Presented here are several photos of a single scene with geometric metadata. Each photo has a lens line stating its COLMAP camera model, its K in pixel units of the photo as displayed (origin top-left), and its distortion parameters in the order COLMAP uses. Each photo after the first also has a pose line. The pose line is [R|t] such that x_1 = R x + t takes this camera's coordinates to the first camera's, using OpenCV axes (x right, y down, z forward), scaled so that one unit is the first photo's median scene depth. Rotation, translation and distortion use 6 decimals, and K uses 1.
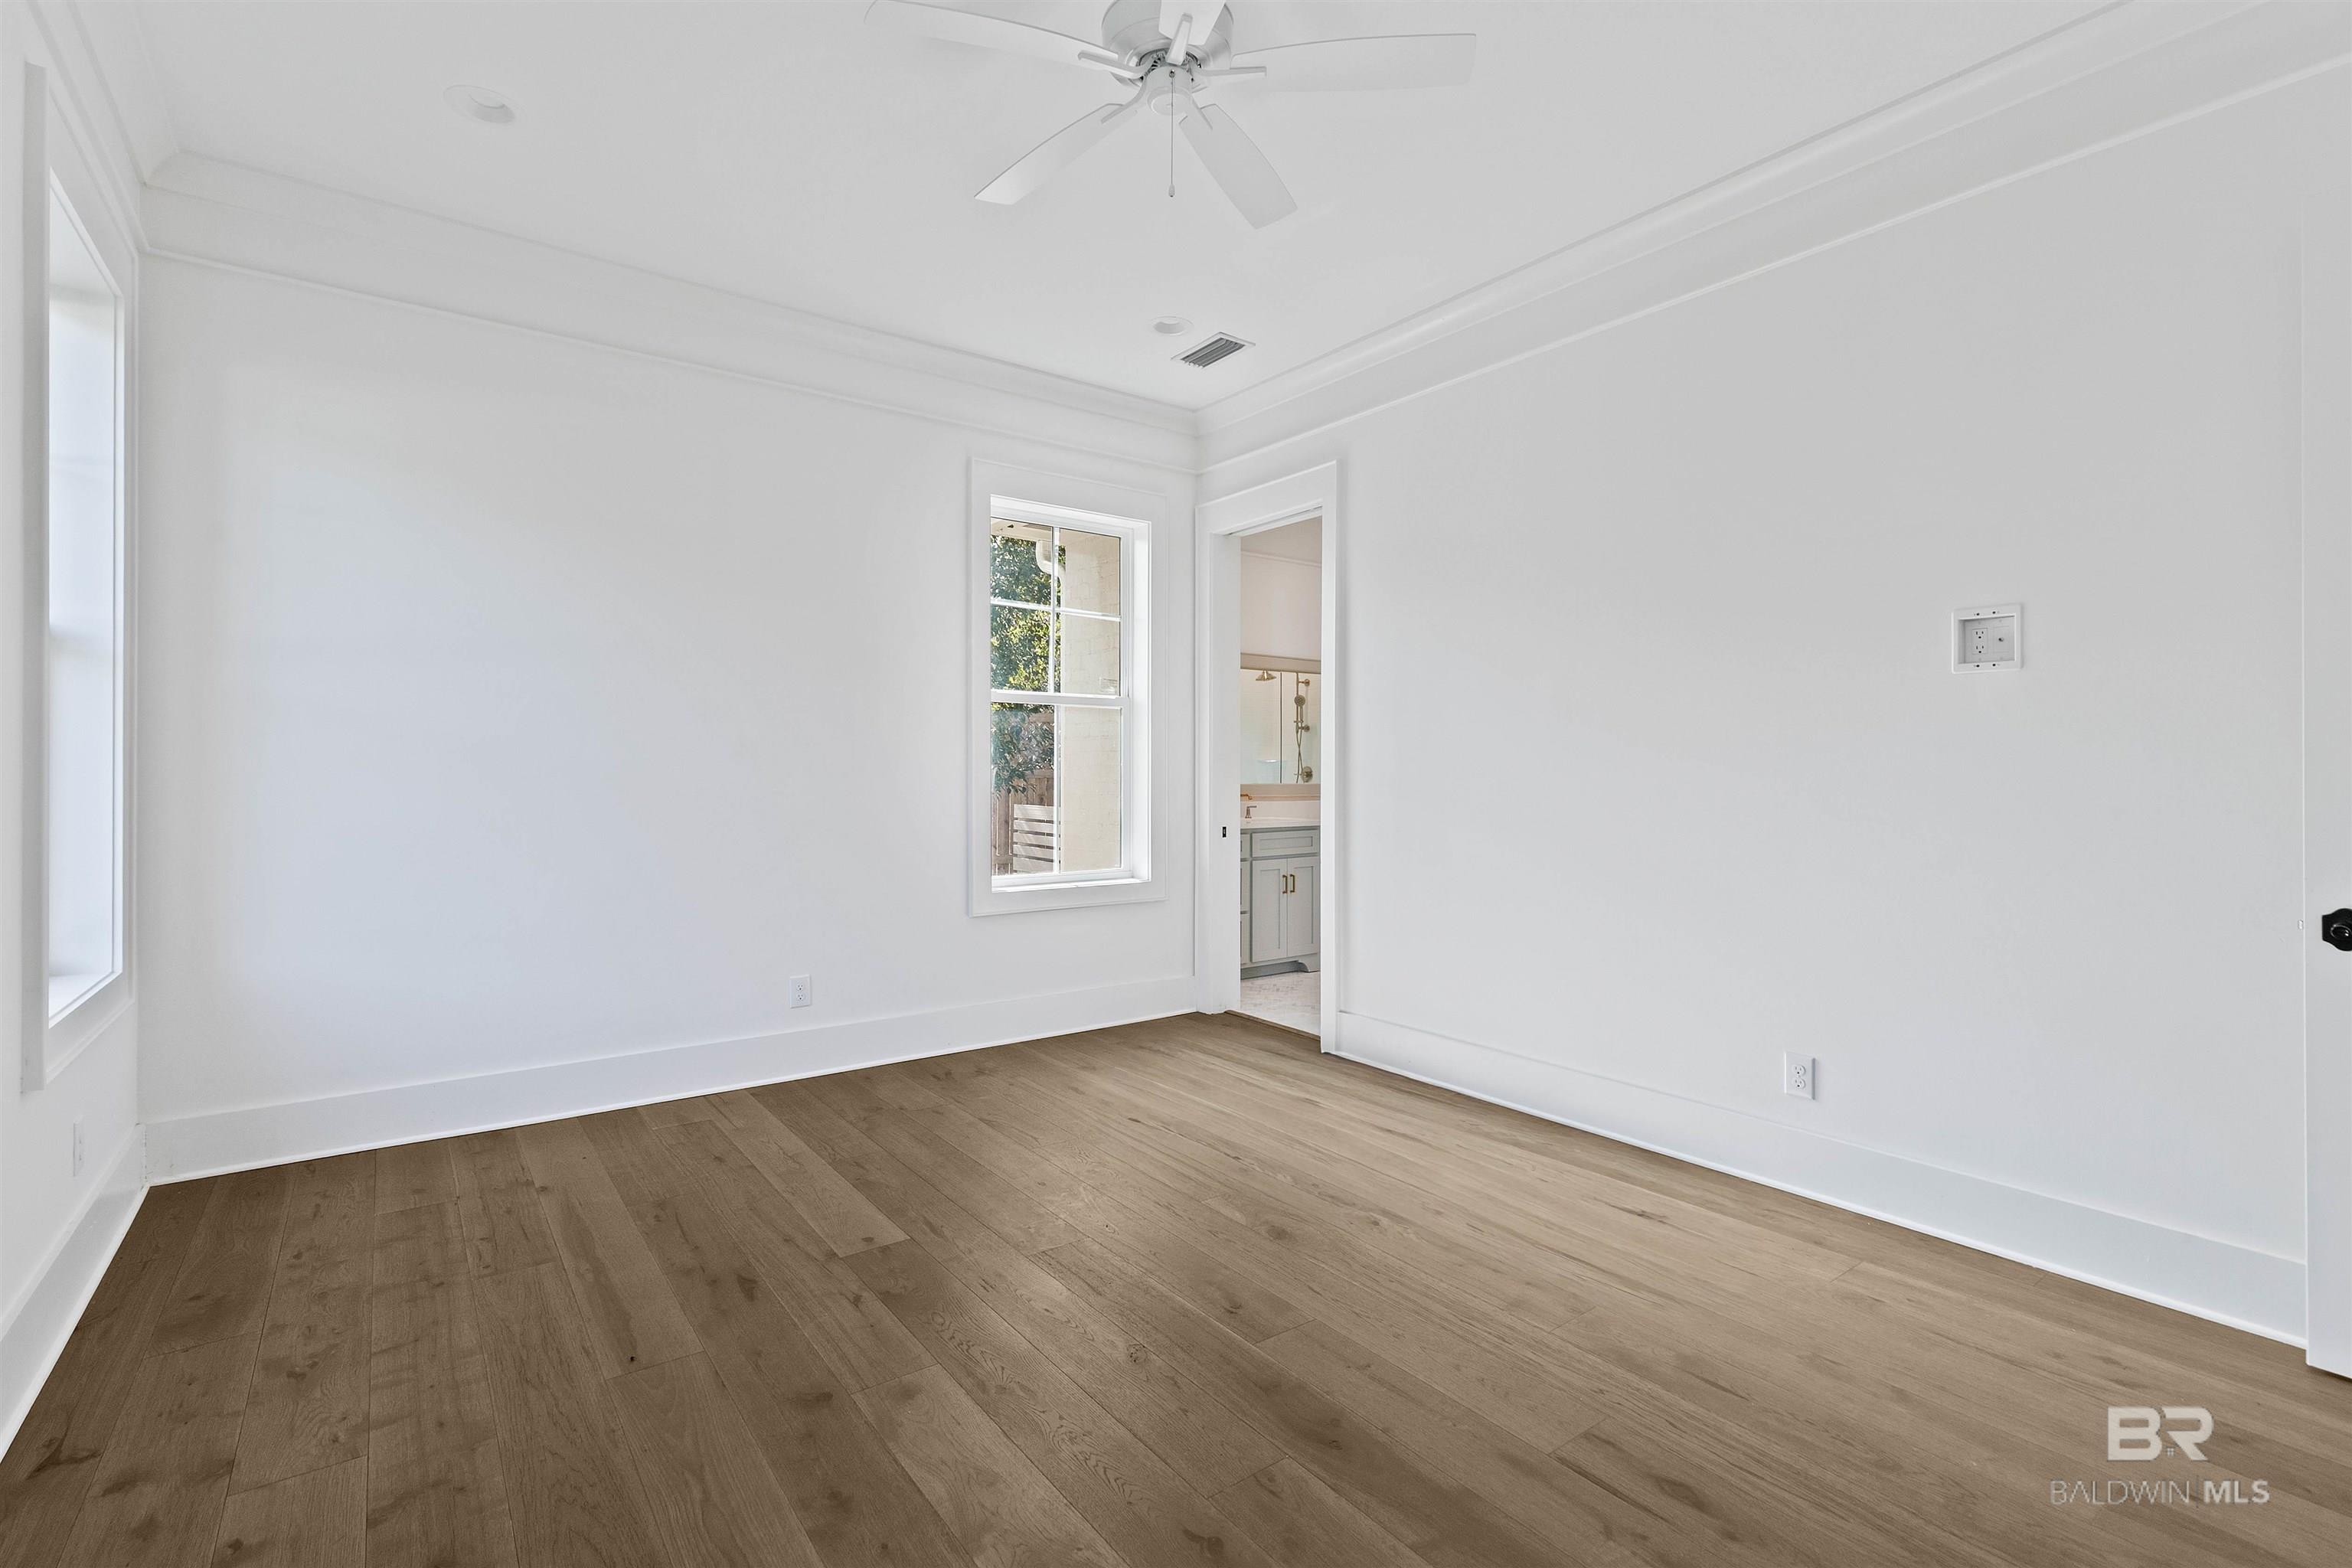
lens RADIAL K [[1068.0, 0, 1173.7], [0, 1068.0, 778.9], [0, 0, 1]] dist [0.008668, -0.000098]
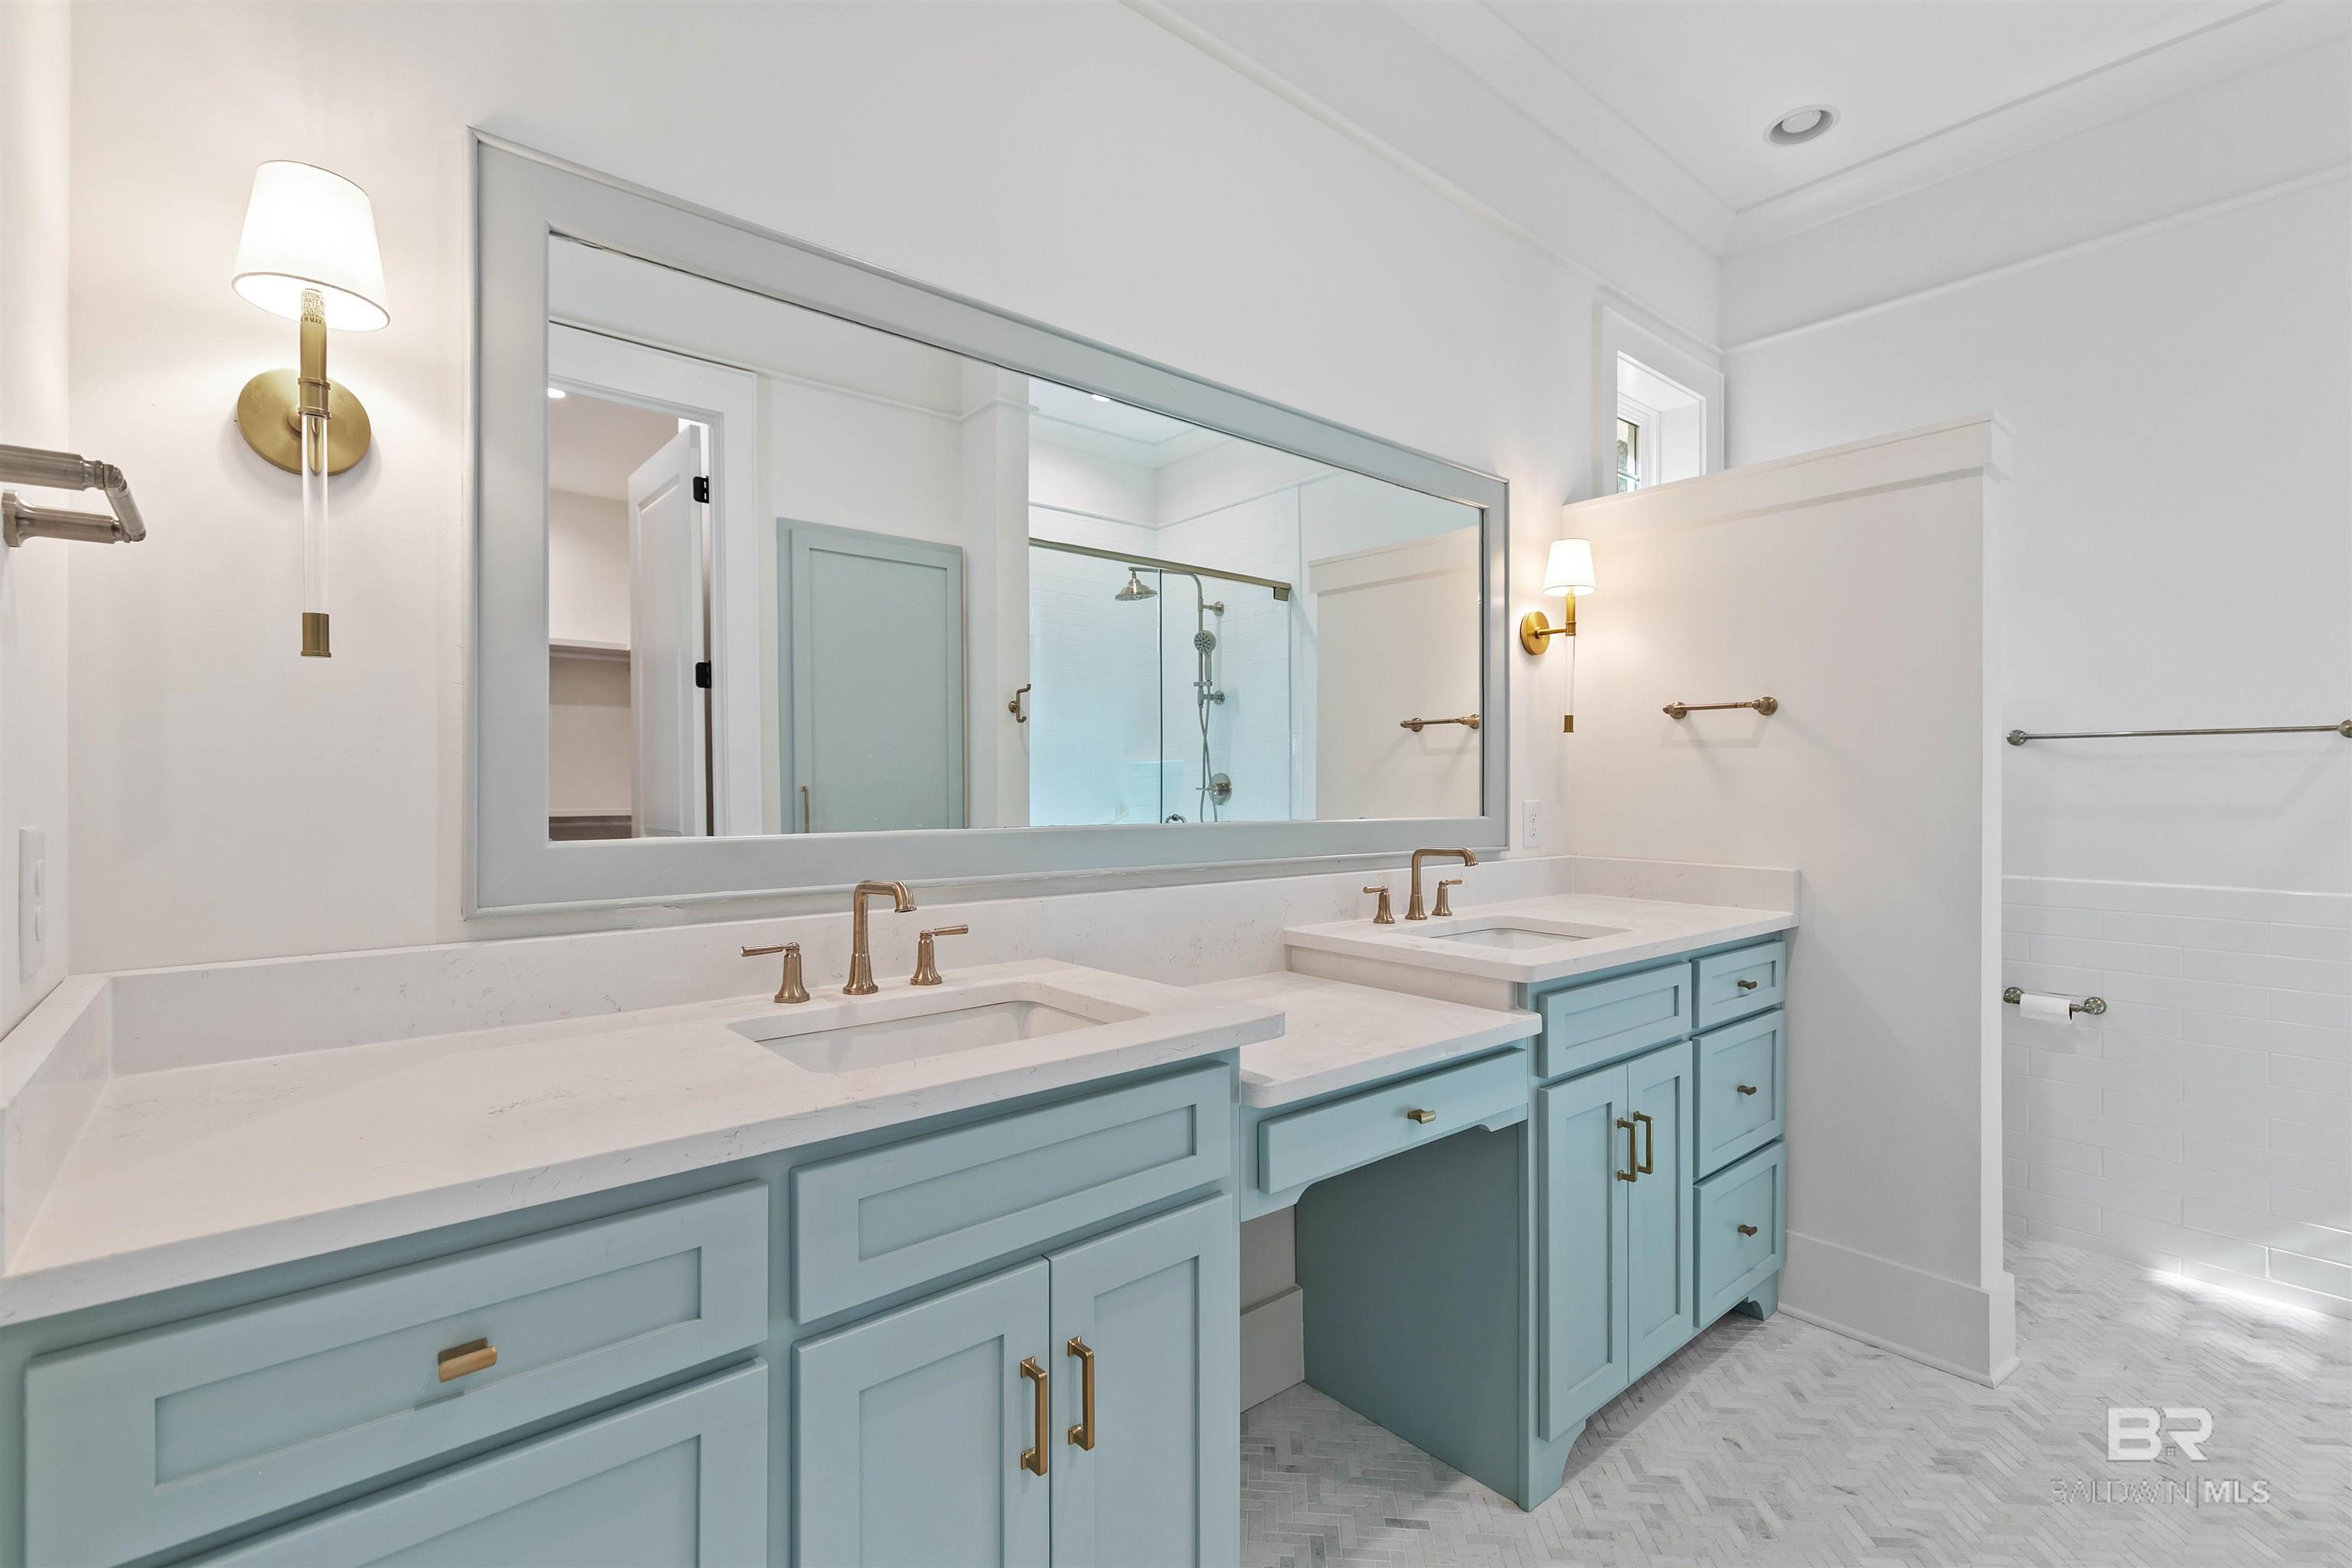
lens RADIAL K [[1060.6, 0, 1173.2], [0, 1060.6, 771.6], [0, 0, 1]] dist [0.007322, -0.000094]
pose [[0.997908, -0.000277, 0.064655, 0.243106], [0.001675, 0.999766, -0.021578, -0.005456], [-0.064634, 0.021641, 0.997674, 1.727563]]
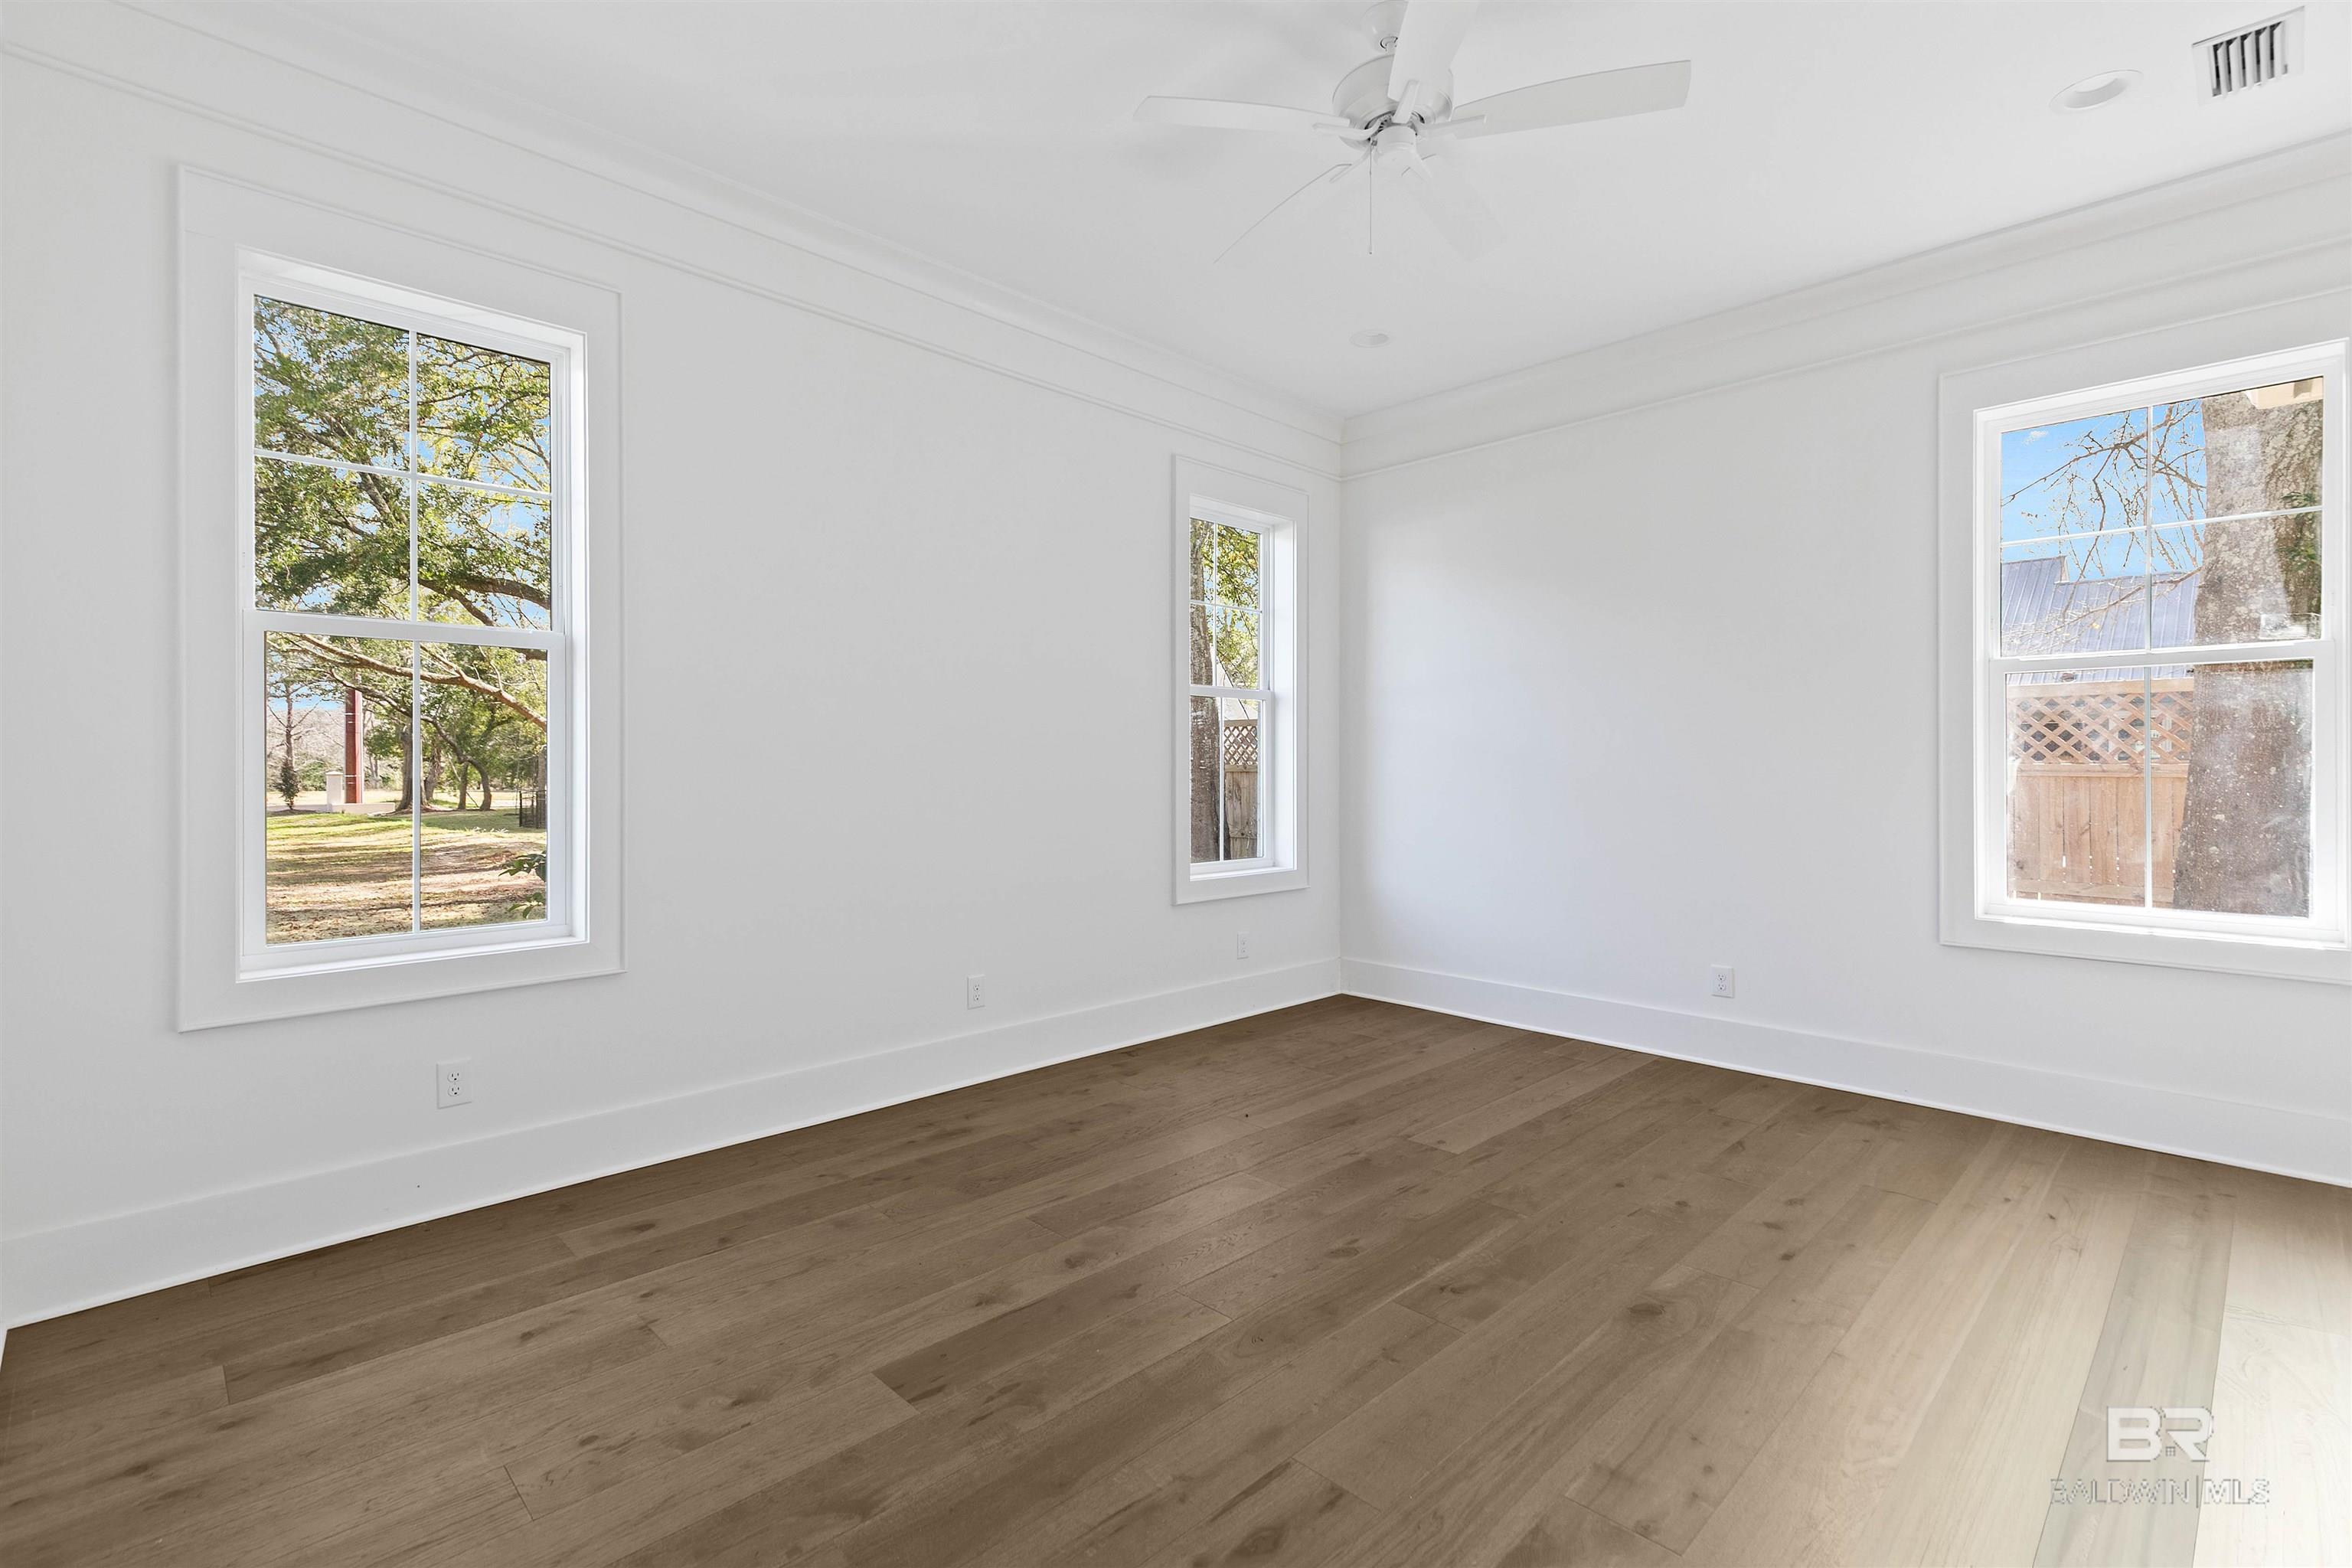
lens RADIAL K [[1076.6, 0, 1167.6], [0, 1076.6, 764.8], [0, 0, 1]] dist [0.007341, -0.000708]
pose [[0.129233, -0.003864, -0.991607, 0.854875], [-0.008614, 0.999950, -0.005020, 0.004955], [0.991577, 0.009191, 0.129193, 0.494459]]
